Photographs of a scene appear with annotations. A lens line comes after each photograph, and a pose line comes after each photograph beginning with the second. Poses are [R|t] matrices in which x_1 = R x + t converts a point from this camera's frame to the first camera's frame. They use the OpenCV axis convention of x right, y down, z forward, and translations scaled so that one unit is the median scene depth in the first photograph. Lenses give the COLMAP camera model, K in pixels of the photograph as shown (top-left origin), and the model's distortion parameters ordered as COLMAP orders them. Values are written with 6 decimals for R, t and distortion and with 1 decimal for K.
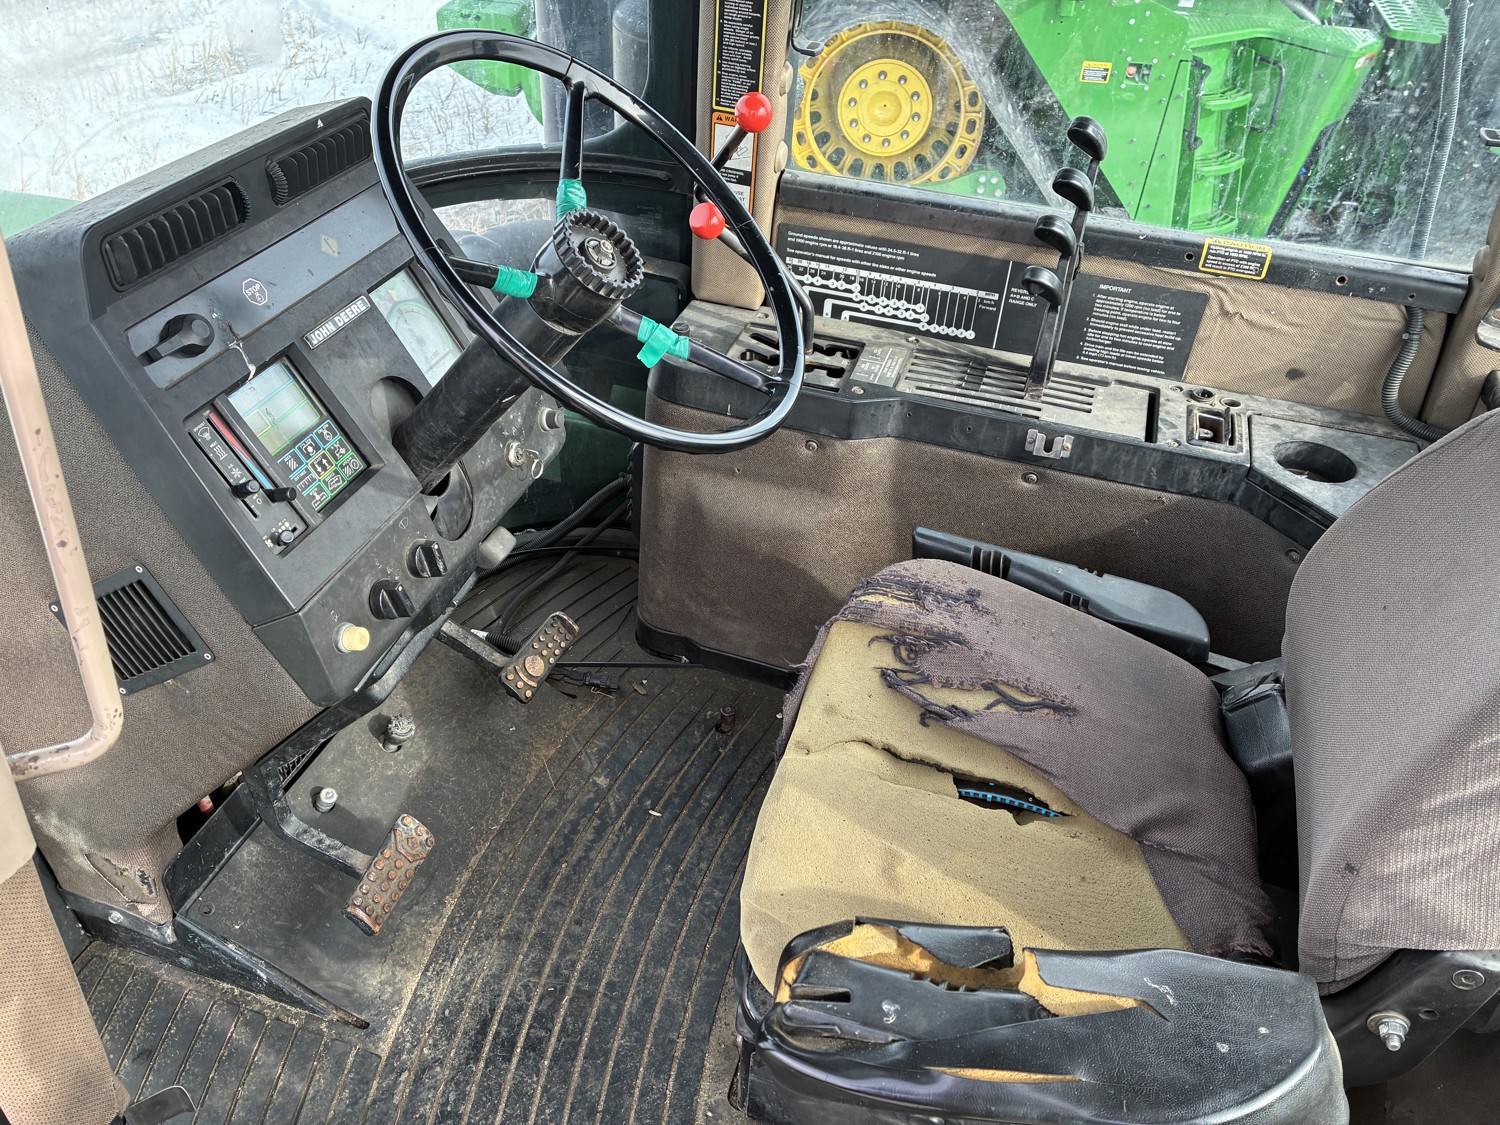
lens RADIAL K [[1129.3, 0, 739.3], [0, 1129.3, 565.1], [0, 0, 1]] dist [0.042650, -0.051285]
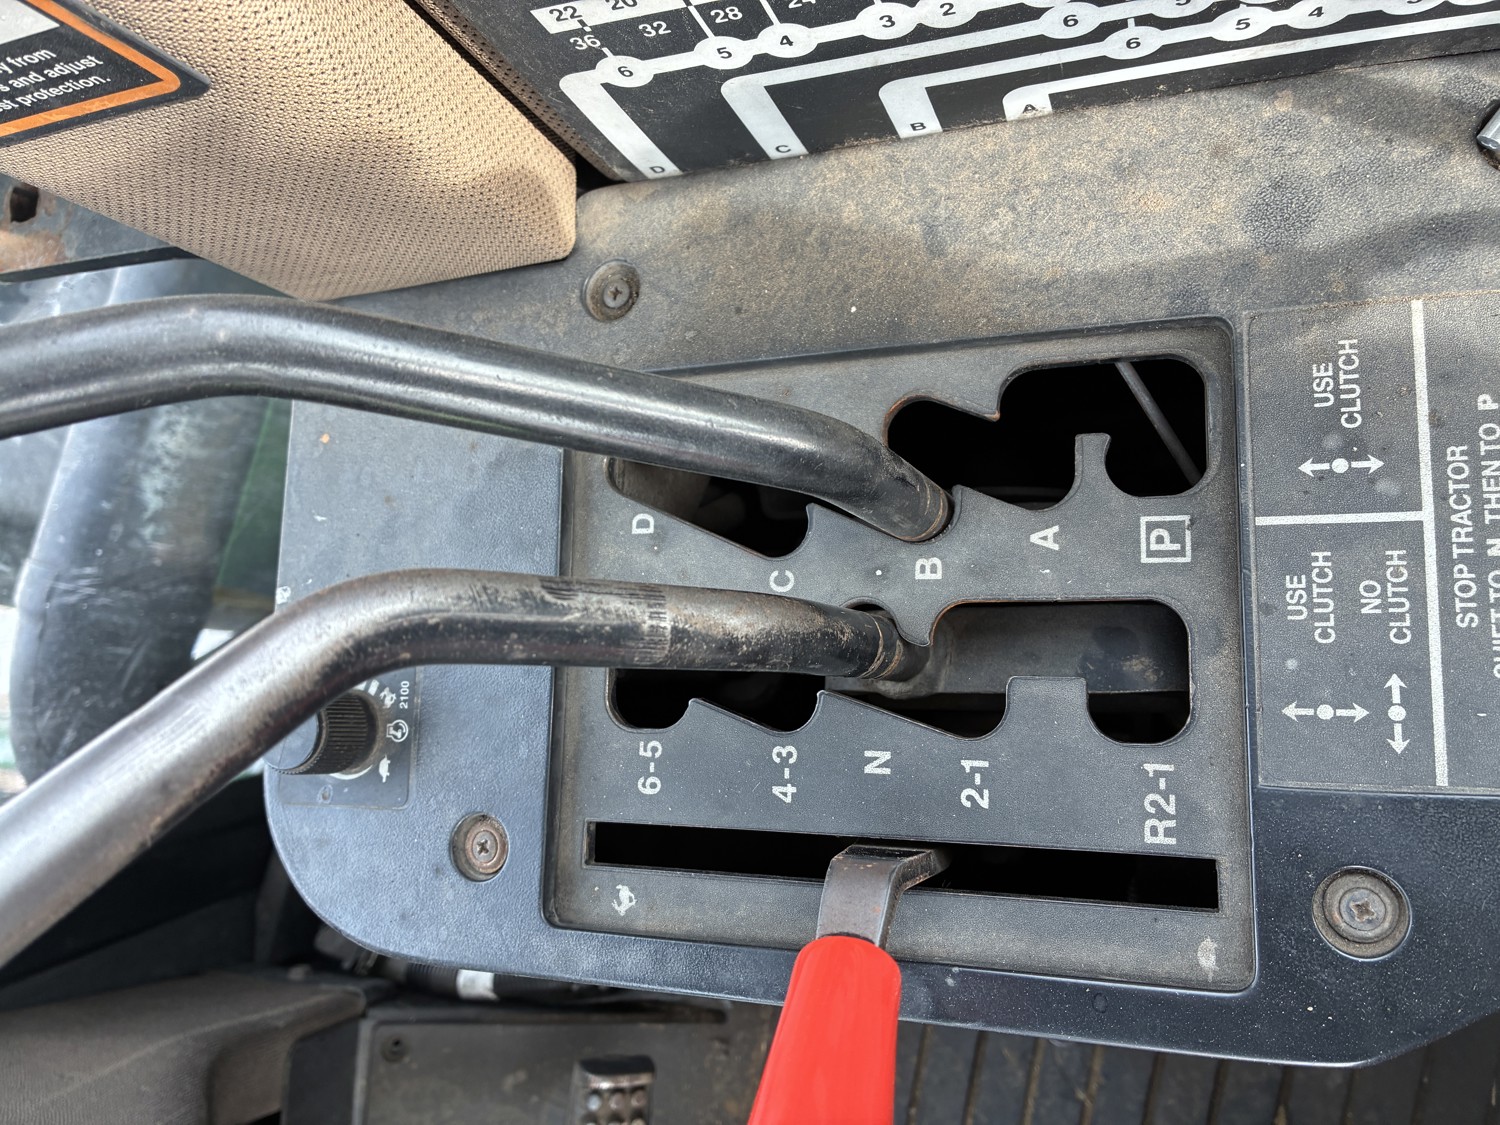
lens RADIAL K [[1129.3, 0, 742.1], [0, 1129.3, 554.4], [0, 0, 1]] dist [0.042650, -0.051285]
pose [[0.878208, -0.335730, -0.340641, 0.094750], [0.476633, 0.673376, 0.565142, -0.299533], [0.039644, -0.658673, 0.751384, 0.853364]]
